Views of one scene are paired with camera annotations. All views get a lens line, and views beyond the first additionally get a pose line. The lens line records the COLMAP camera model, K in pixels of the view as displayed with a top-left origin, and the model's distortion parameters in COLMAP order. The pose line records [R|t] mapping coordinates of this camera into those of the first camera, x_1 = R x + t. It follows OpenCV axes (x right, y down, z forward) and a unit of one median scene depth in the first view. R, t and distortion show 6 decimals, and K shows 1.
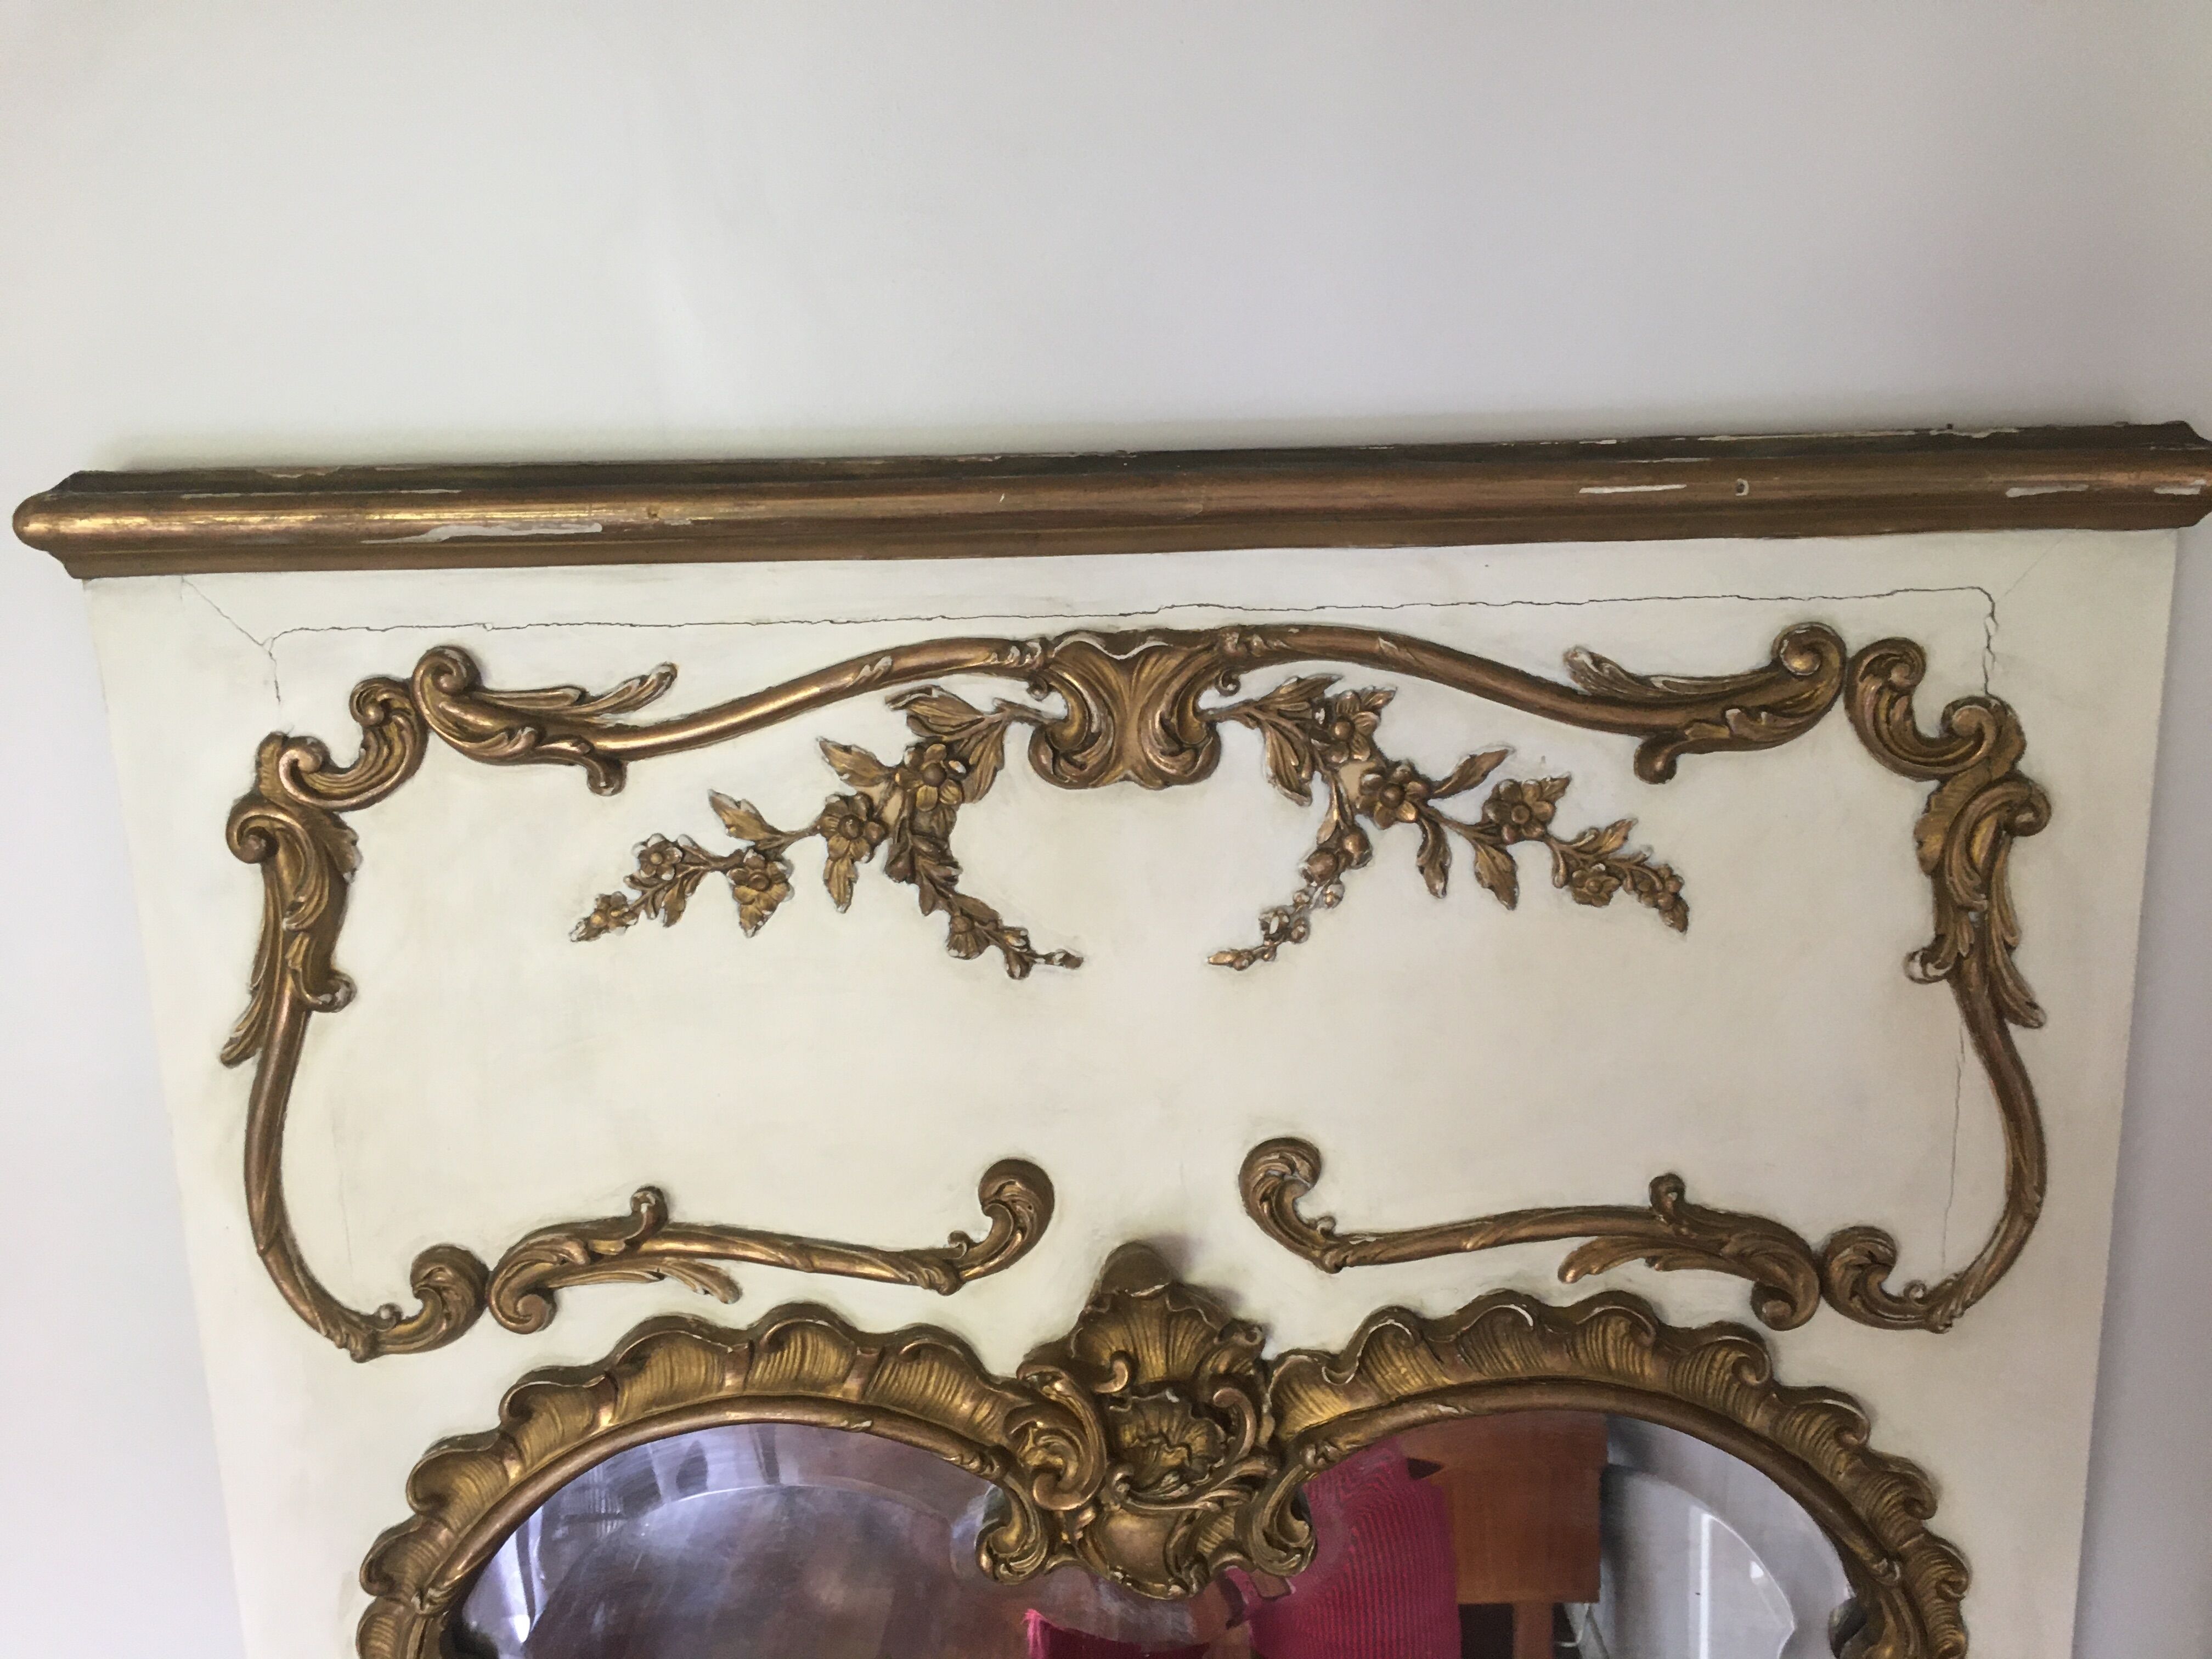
lens RADIAL K [[1890.2, 0, 1108.7], [0, 1890.2, 812.9], [0, 0, 1]] dist [0.052850, -0.082540]
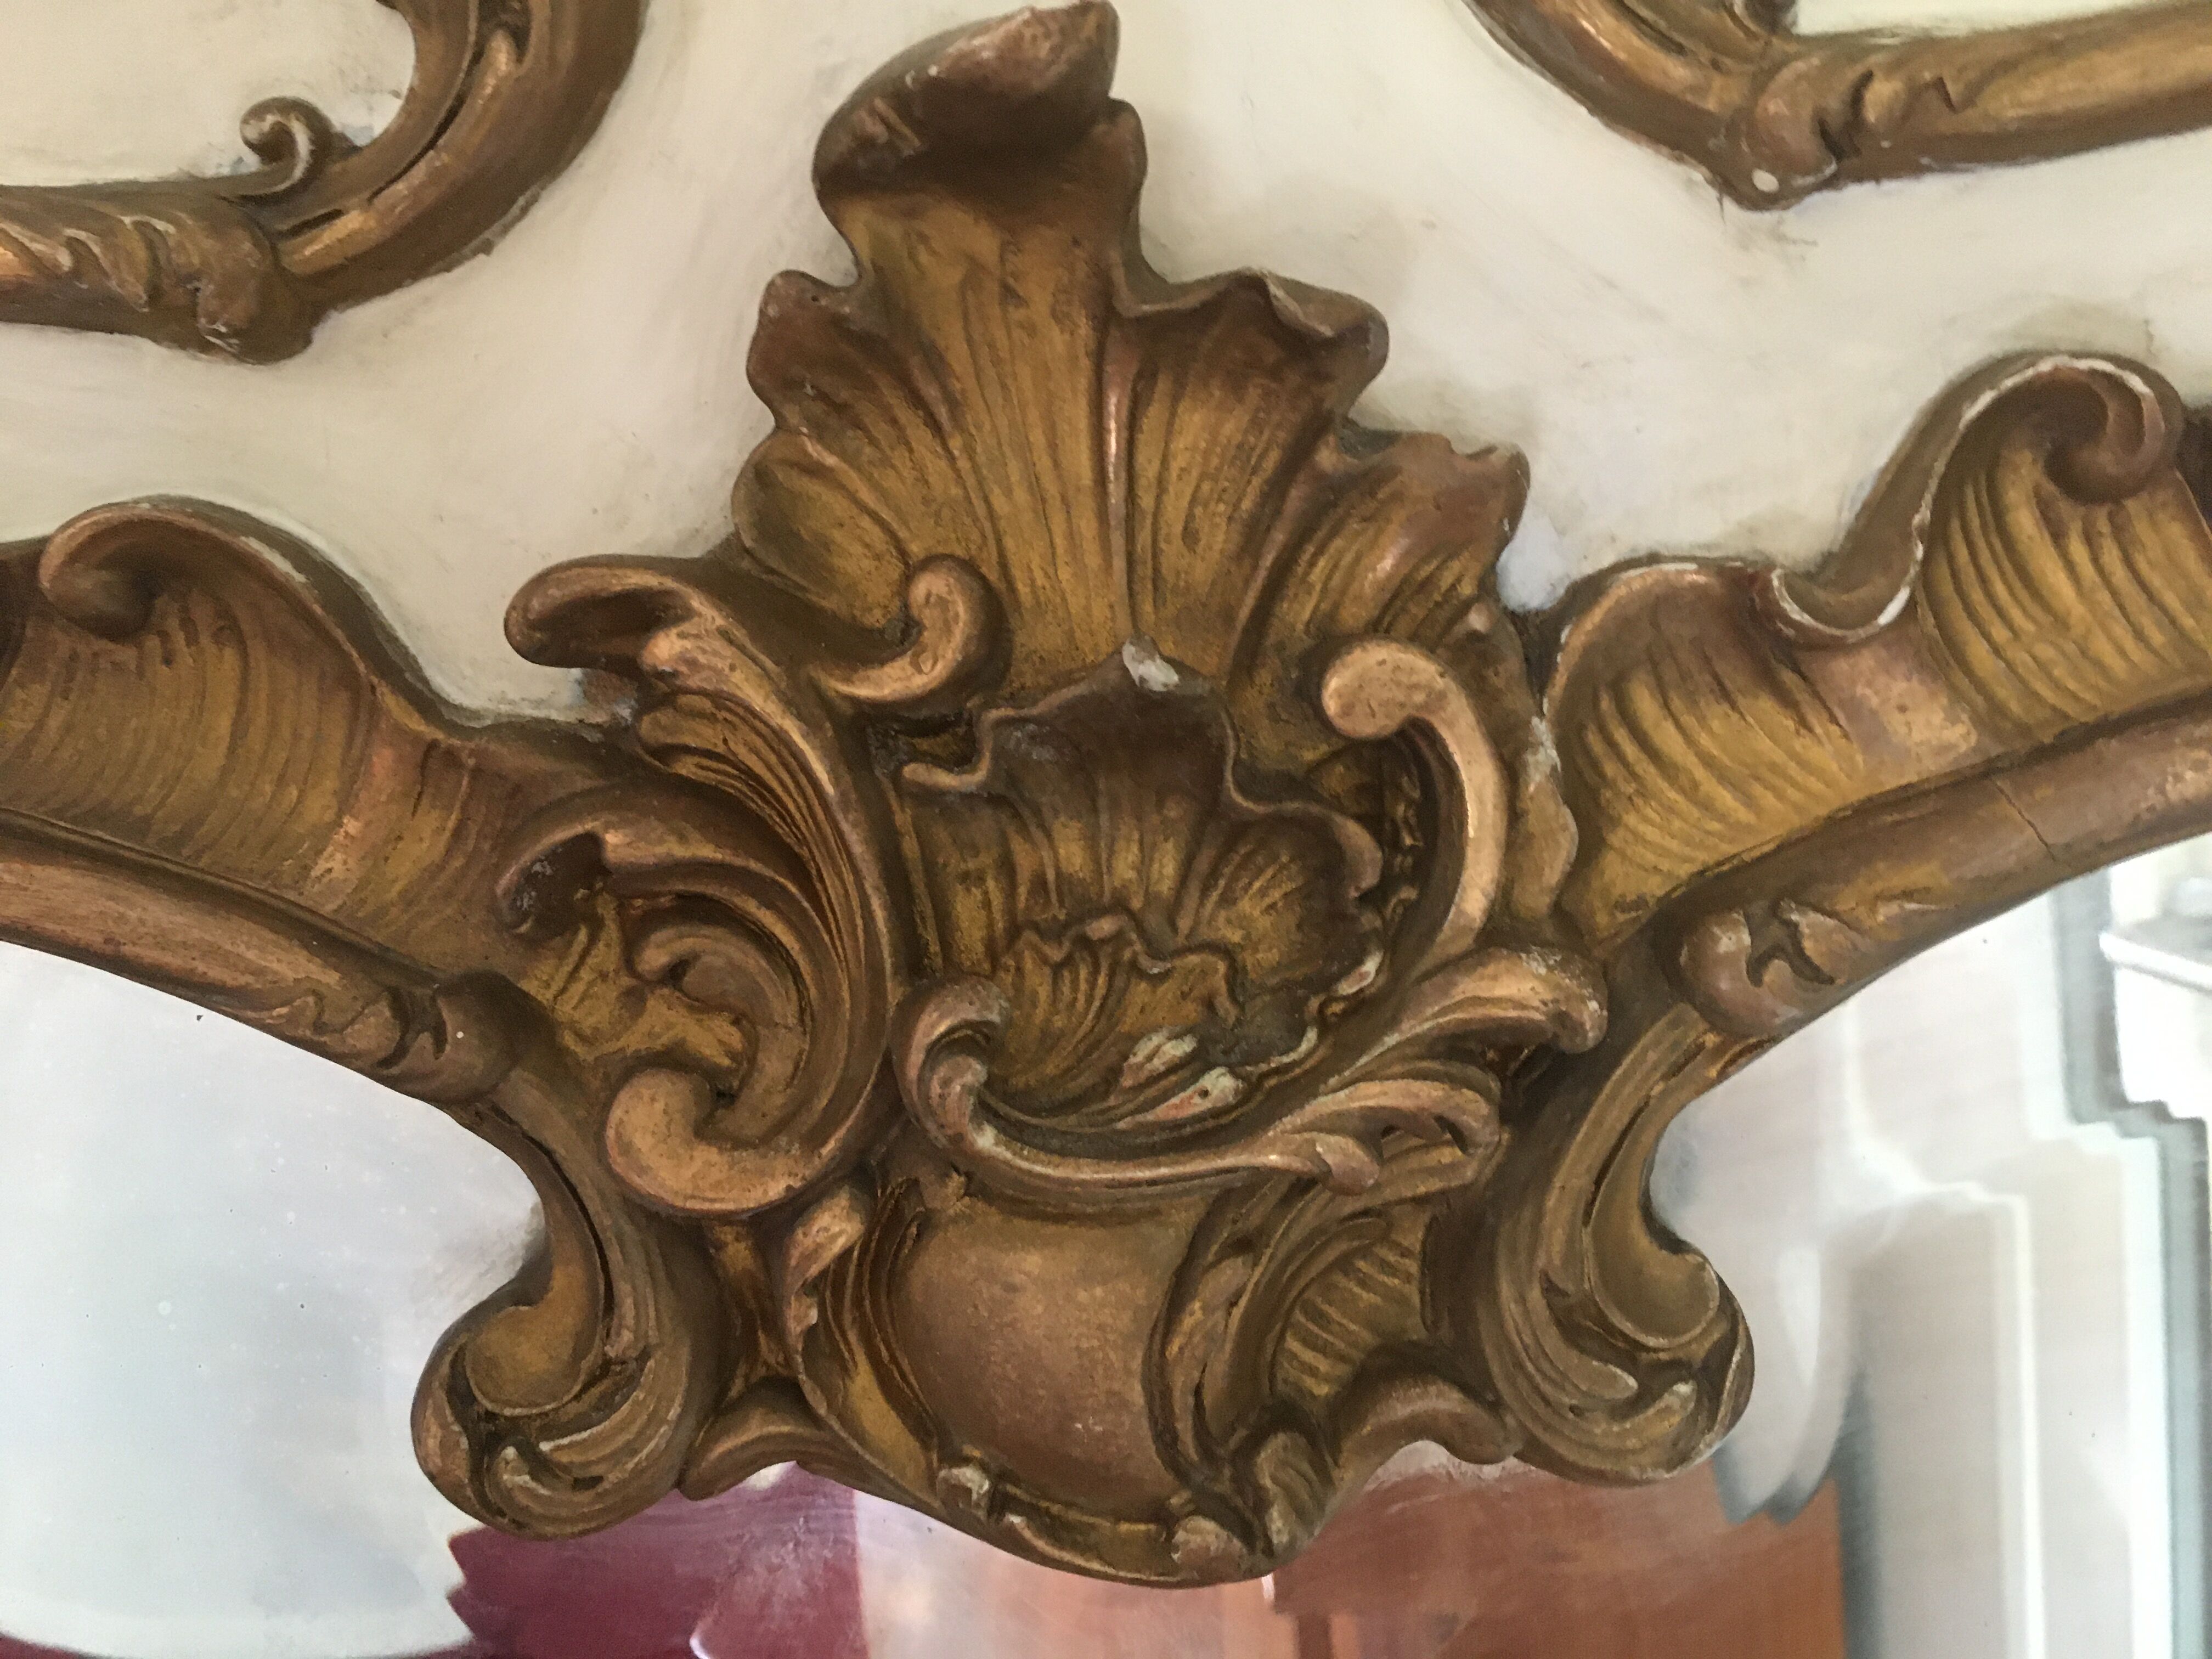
lens RADIAL K [[1890.2, 0, 1058.4], [0, 1890.2, 779.8], [0, 0, 1]] dist [0.052850, -0.082540]
pose [[0.999070, -0.033790, -0.026796, 0.027489], [0.031835, 0.997019, -0.070281, 0.336329], [0.029091, 0.069362, 0.997167, 0.766188]]
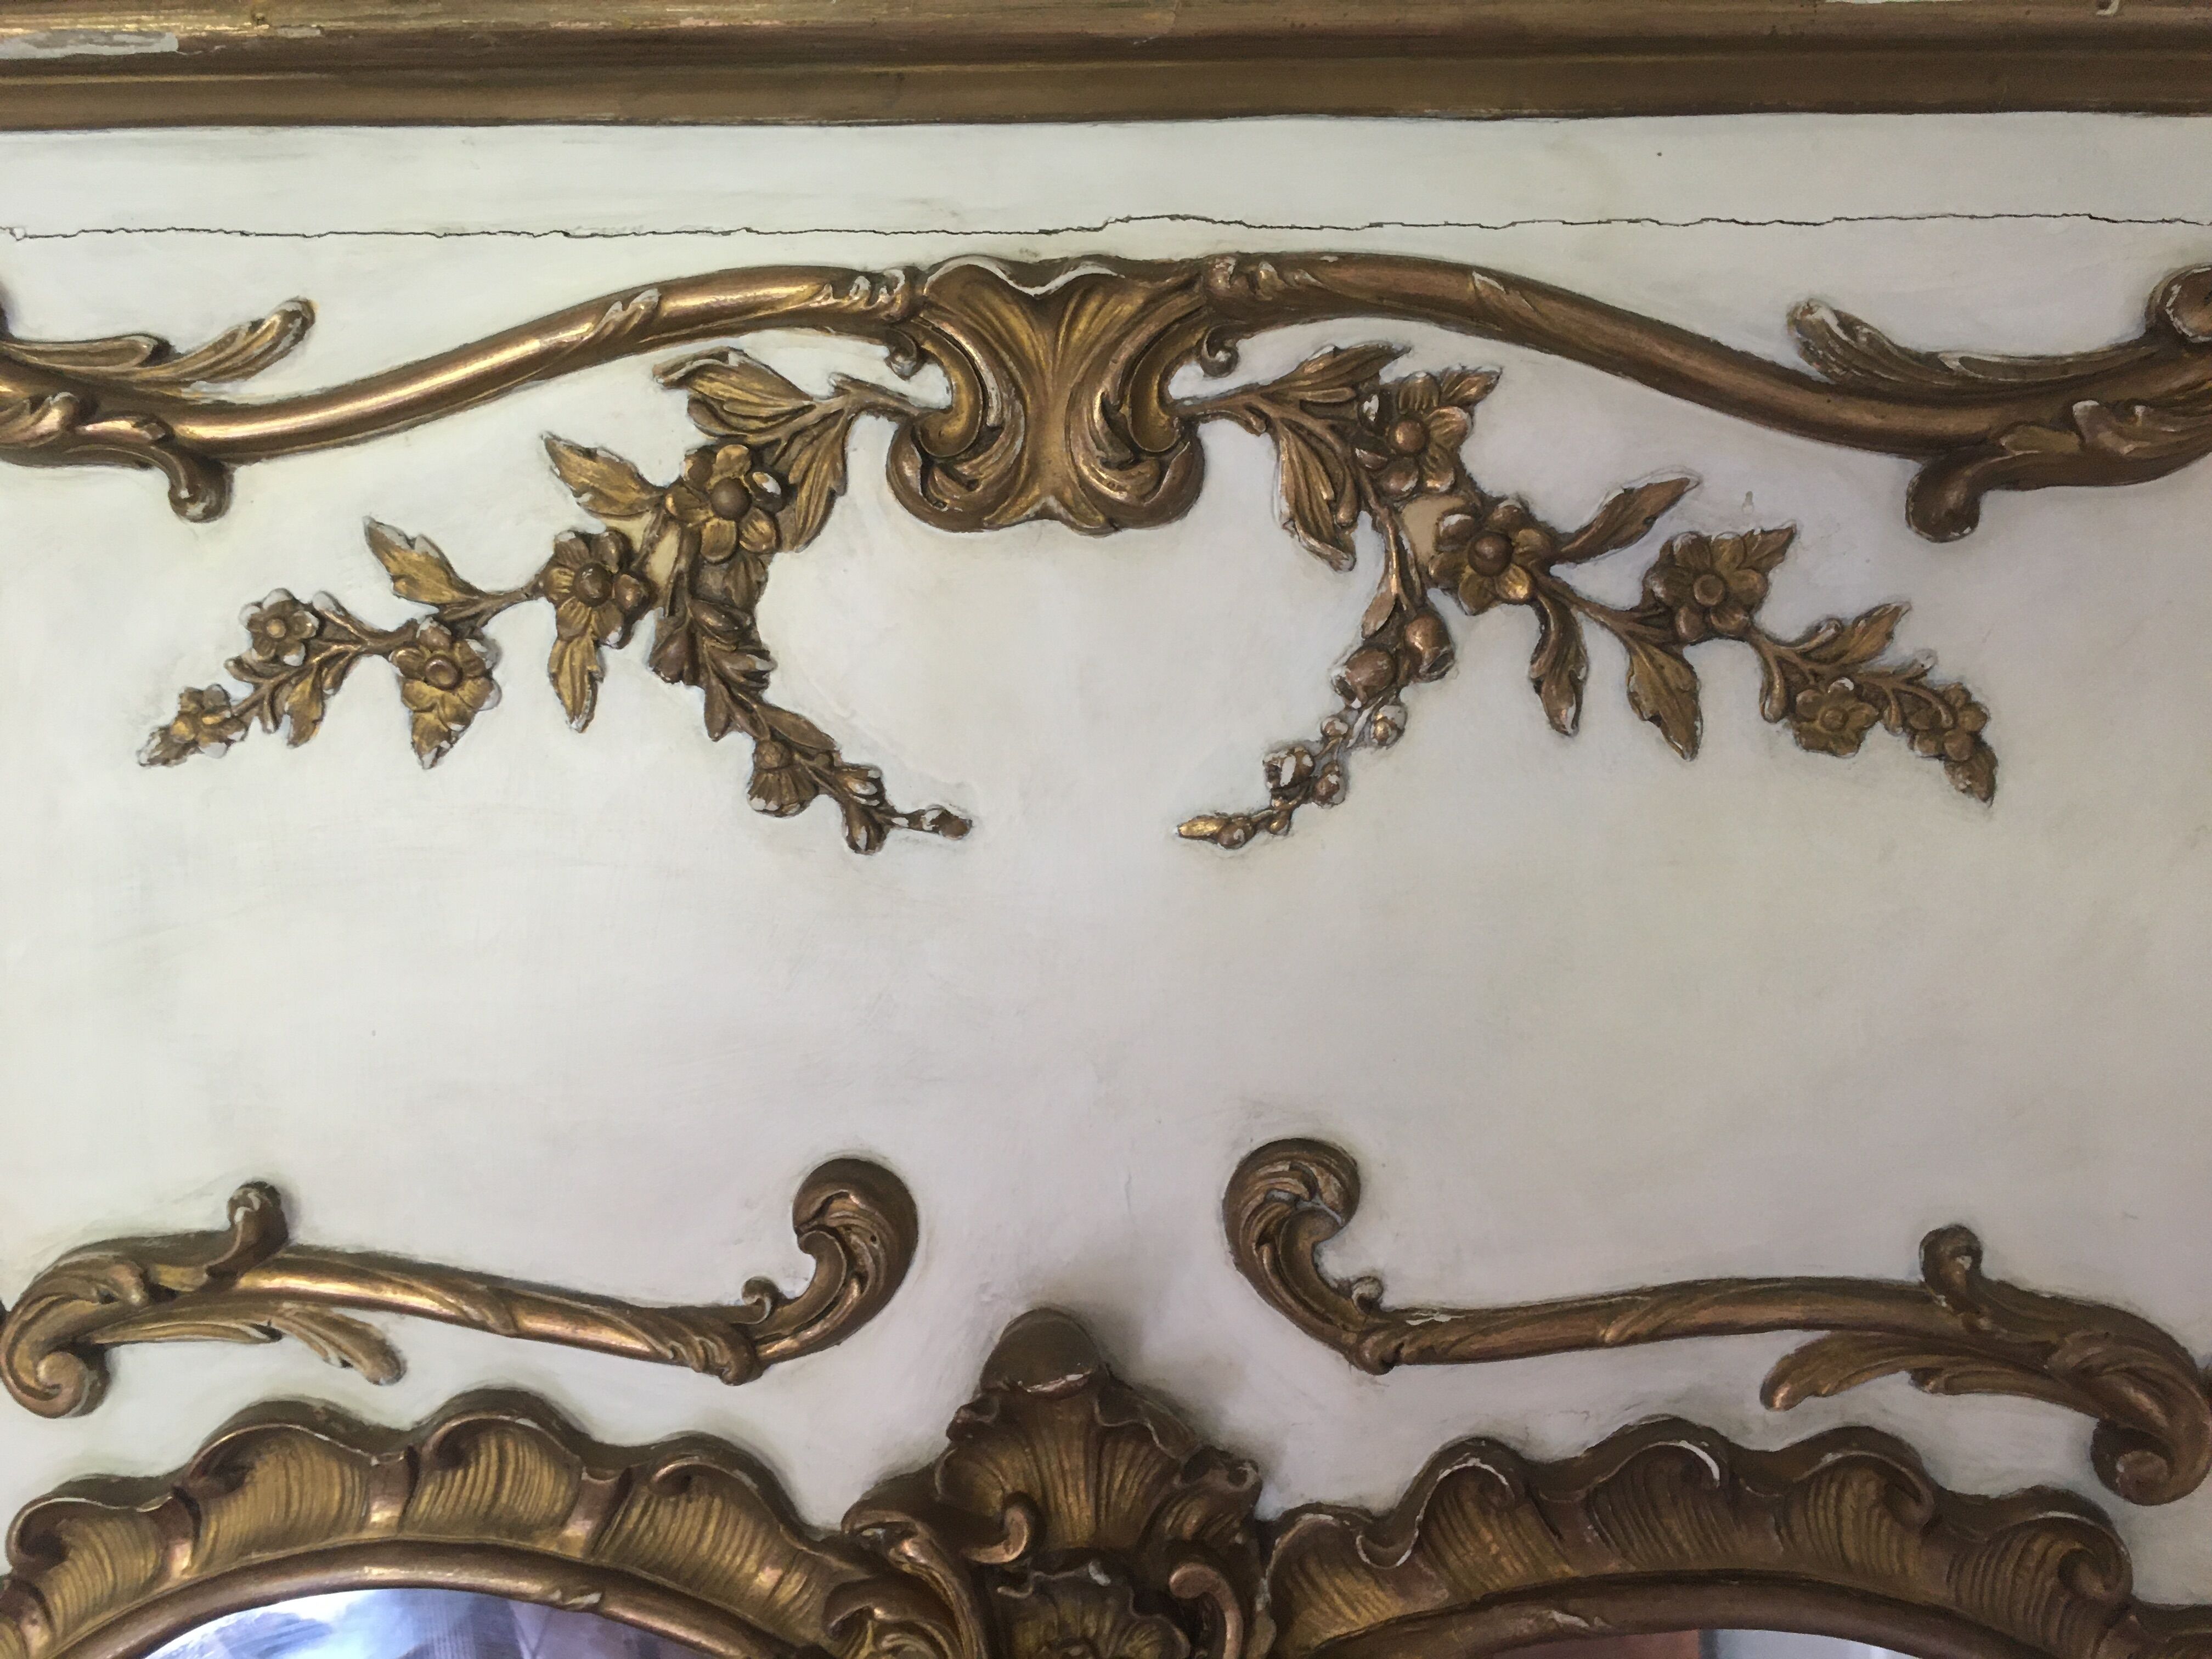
lens RADIAL K [[1890.2, 0, 1077.8], [0, 1890.2, 779.5], [0, 0, 1]] dist [0.052850, -0.082540]
pose [[0.998436, 0.027226, -0.048832, 0.048646], [-0.031613, 0.995308, -0.091444, 0.115274], [0.046113, 0.092845, 0.994612, 0.387802]]
